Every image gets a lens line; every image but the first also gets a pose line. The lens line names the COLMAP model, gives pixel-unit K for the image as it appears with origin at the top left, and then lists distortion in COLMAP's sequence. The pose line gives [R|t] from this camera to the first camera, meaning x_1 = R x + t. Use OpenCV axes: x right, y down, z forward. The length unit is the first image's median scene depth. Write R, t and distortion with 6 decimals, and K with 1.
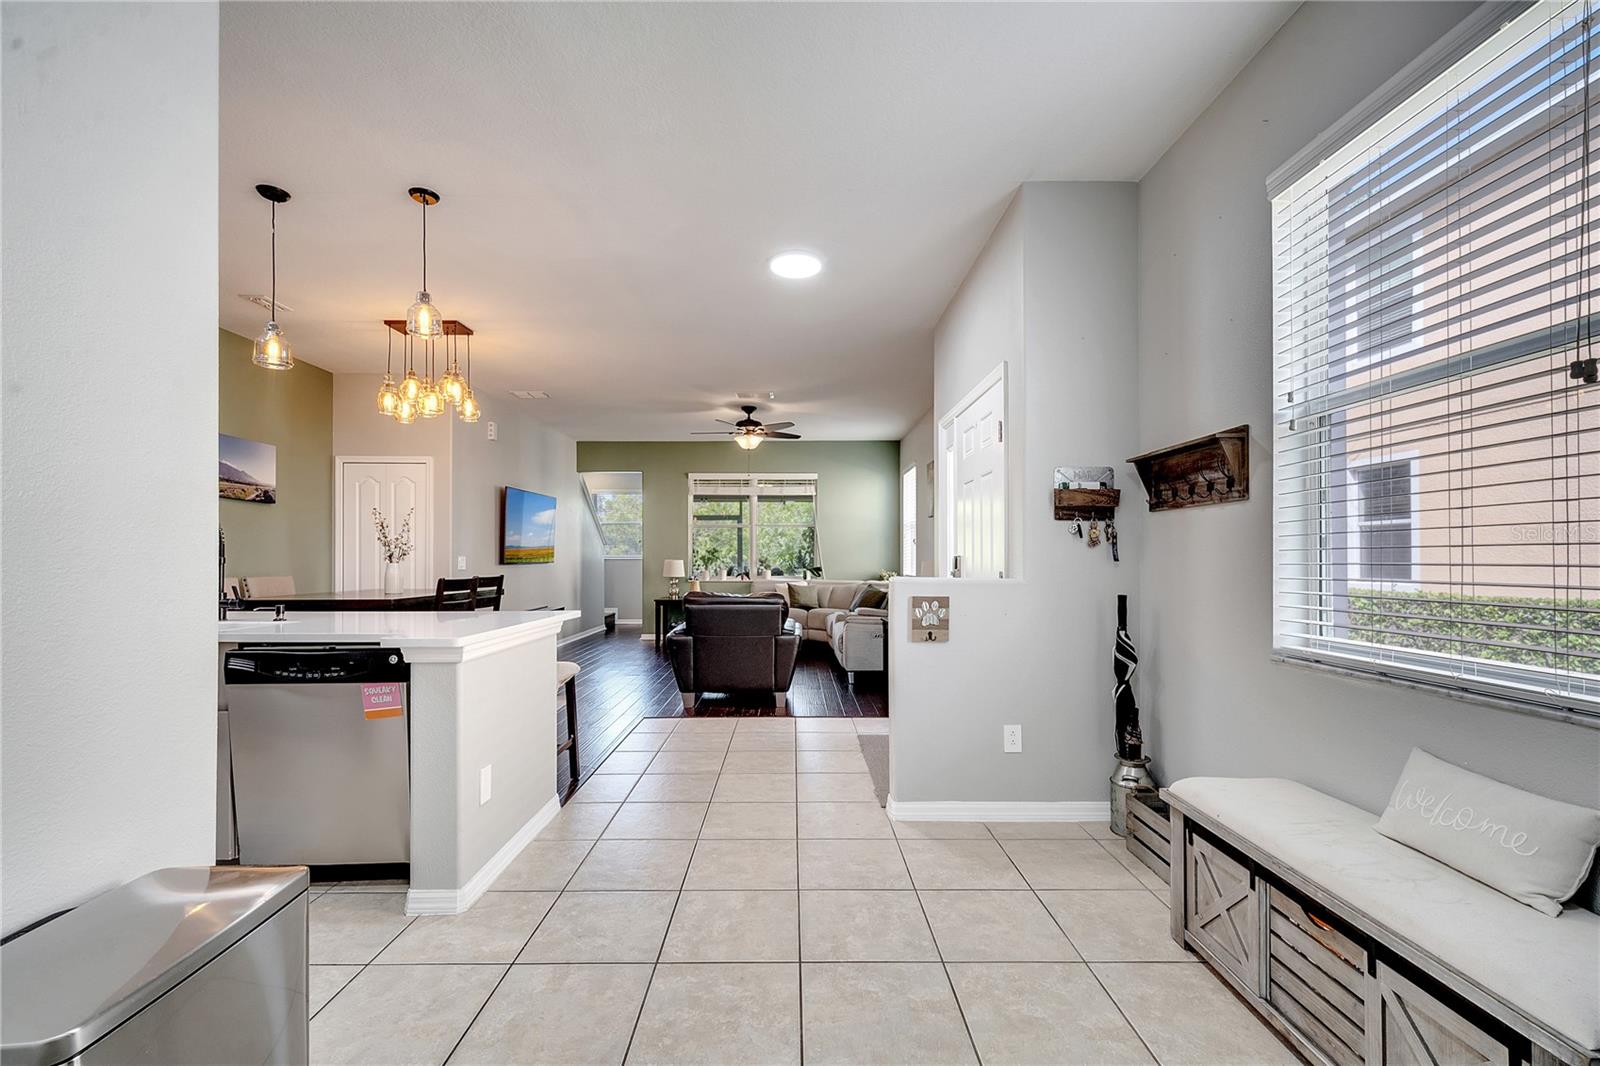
lens RADIAL K [[658.0, 0, 795.8], [0, 658.0, 559.3], [0, 0, 1]] dist [0.006540, -0.000362]
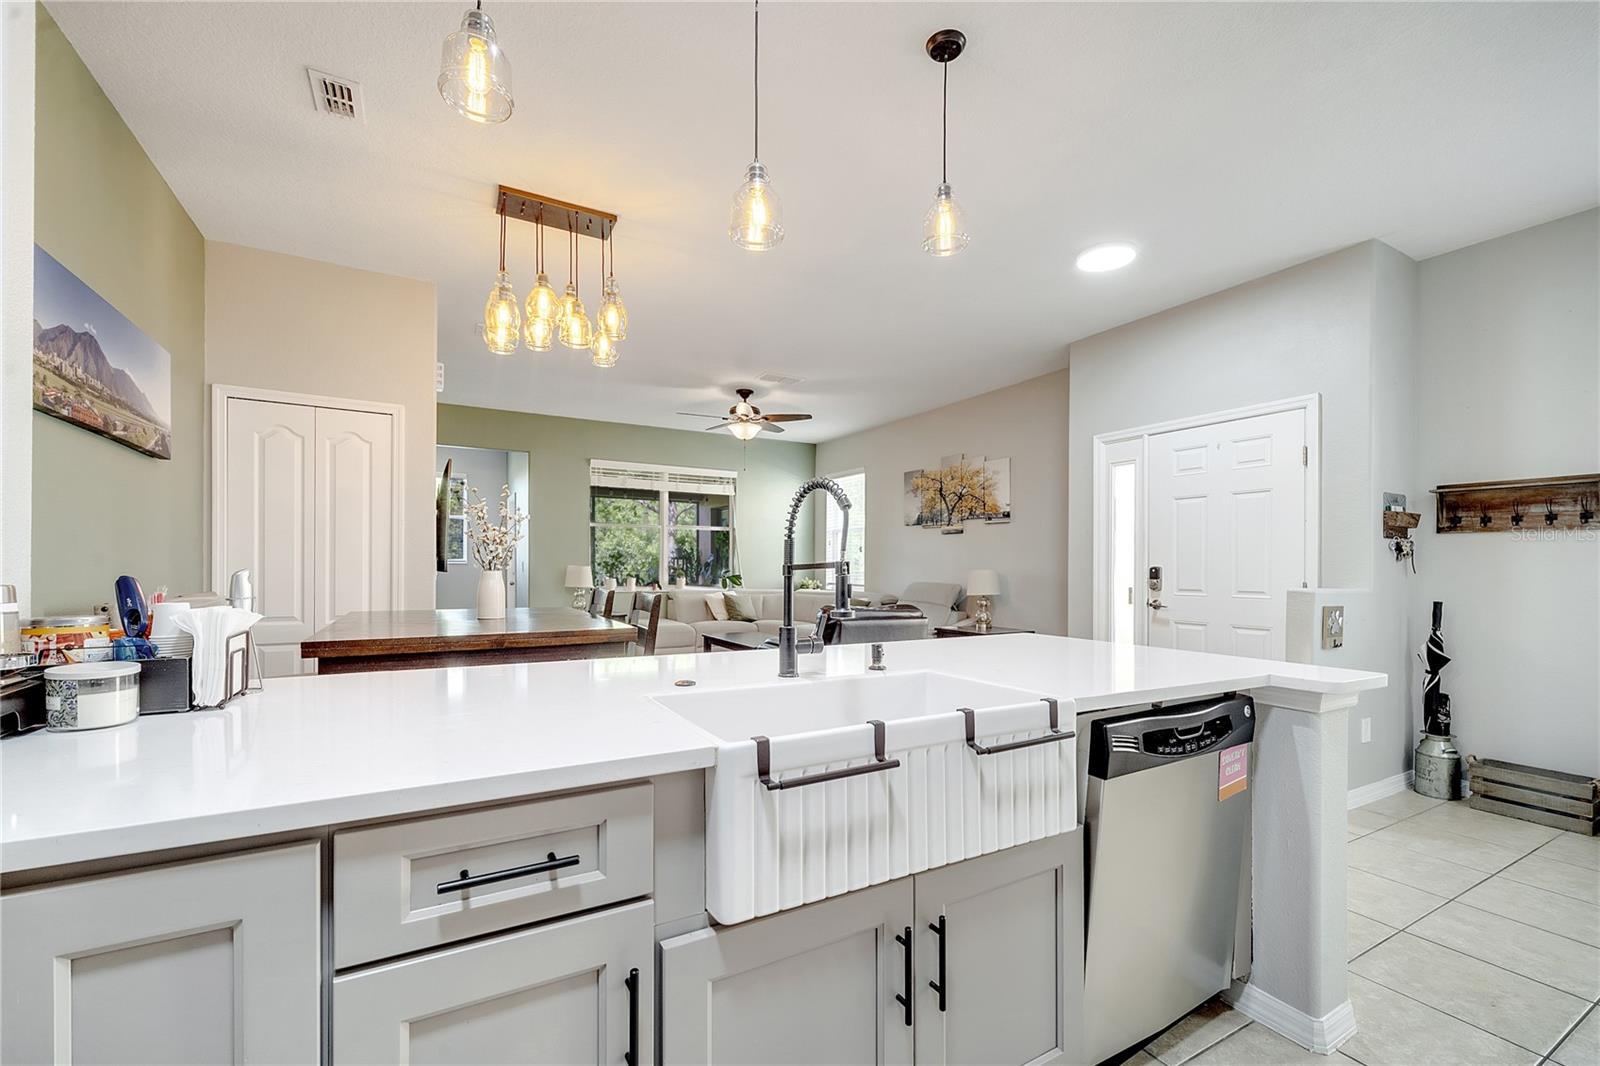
lens RADIAL K [[673.7, 0, 800.6], [0, 673.7, 569.3], [0, 0, 1]] dist [0.000292, 0.000146]
pose [[0.870723, 0.004522, 0.491753, -0.445220], [-0.007456, 0.999964, 0.004008, -0.000393], [-0.491717, -0.007157, 0.870726, 0.193125]]
